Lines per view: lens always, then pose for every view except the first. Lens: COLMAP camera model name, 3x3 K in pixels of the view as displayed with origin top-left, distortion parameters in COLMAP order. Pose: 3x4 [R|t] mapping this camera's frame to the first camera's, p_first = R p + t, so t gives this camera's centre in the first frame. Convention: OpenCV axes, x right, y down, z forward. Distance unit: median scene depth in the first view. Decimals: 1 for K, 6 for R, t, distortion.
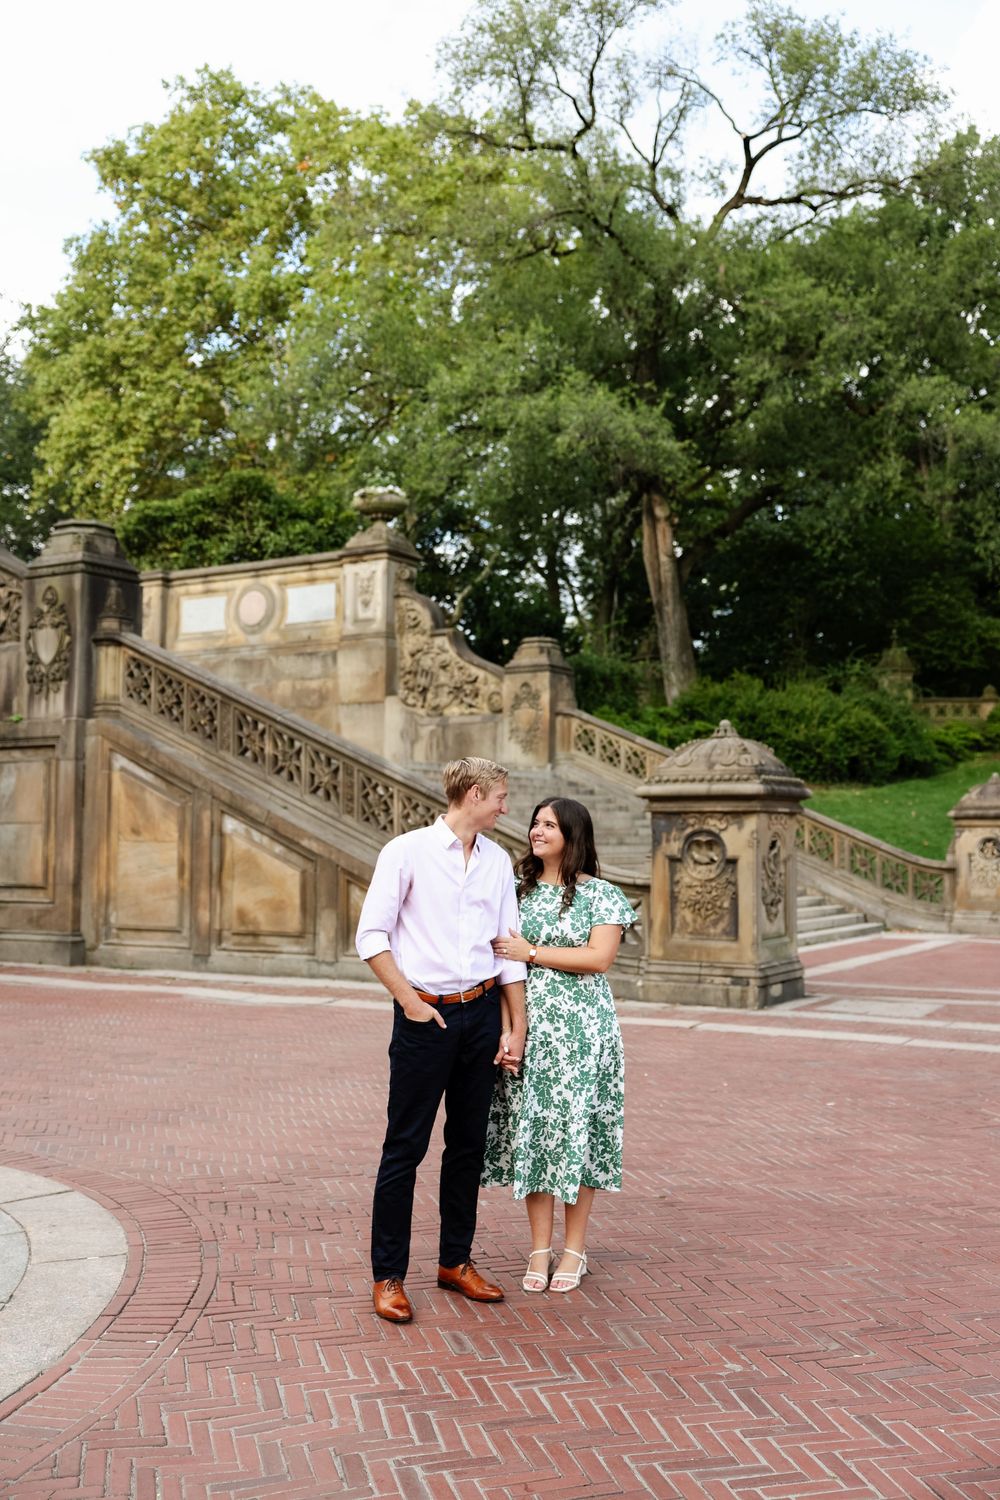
lens RADIAL K [[1464.8, 0, 457.2], [0, 1464.8, 756.2], [0, 0, 1]] dist [-0.002338, 0.000000]
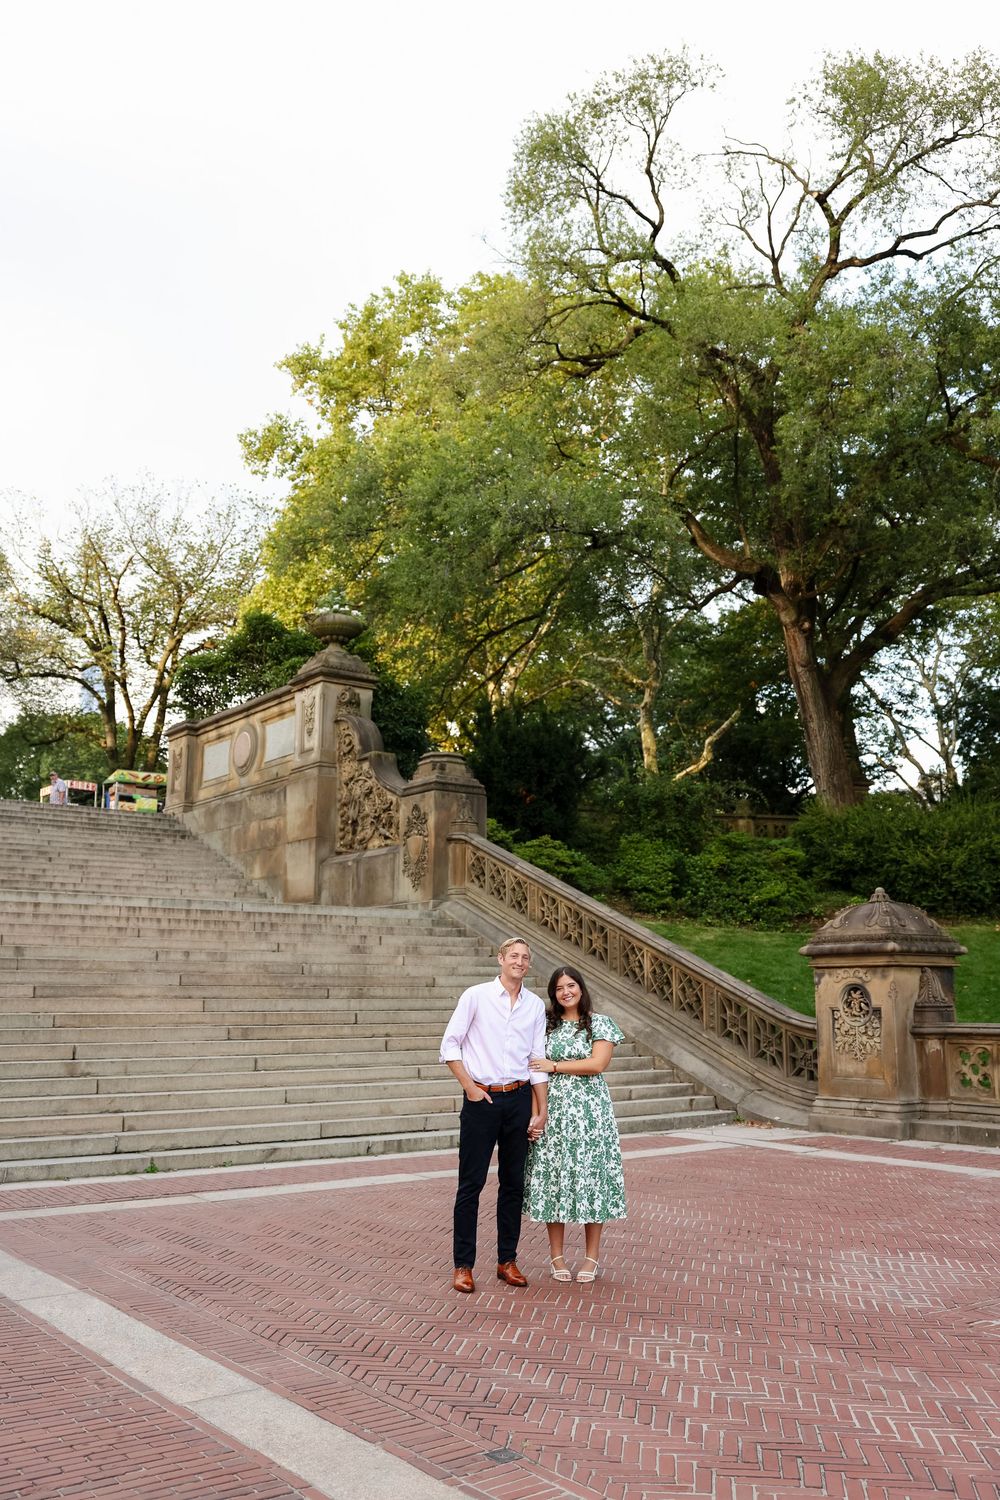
lens RADIAL K [[1276.9, 0, 552.7], [0, 1276.9, 731.6], [0, 0, 1]] dist [0.015891, 0.005810]
pose [[0.932779, -0.080437, -0.351358, 0.422354], [0.027949, 0.987988, -0.151983, 0.024834], [0.359363, 0.131947, 0.923823, 0.369295]]
